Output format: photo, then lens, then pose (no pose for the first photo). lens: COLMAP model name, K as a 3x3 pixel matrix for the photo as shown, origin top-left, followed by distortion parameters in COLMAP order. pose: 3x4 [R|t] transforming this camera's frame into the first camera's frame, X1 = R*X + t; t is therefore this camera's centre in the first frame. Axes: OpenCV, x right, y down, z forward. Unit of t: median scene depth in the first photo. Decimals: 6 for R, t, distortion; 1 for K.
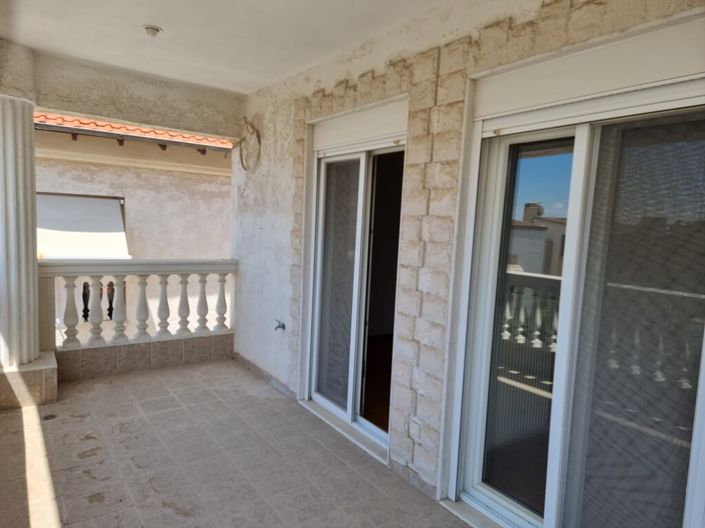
lens RADIAL K [[490.8, 0, 347.9], [0, 490.8, 276.4], [0, 0, 1]] dist [0.049397, -0.003077]
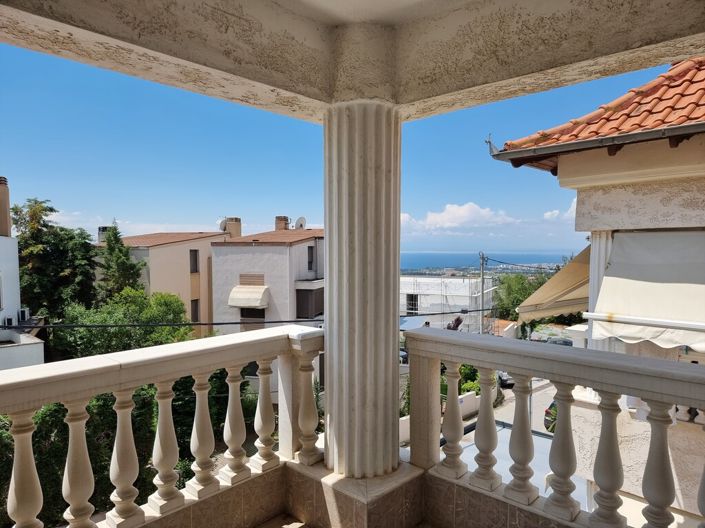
lens RADIAL K [[490.8, 0, 347.9], [0, 490.8, 276.4], [0, 0, 1]] dist [0.049397, -0.003077]
pose [[0.215453, 0.013661, -0.976419, 0.018557], [-0.098338, 0.995123, -0.007776, -0.085124], [0.971550, 0.097694, 0.215746, 0.711475]]
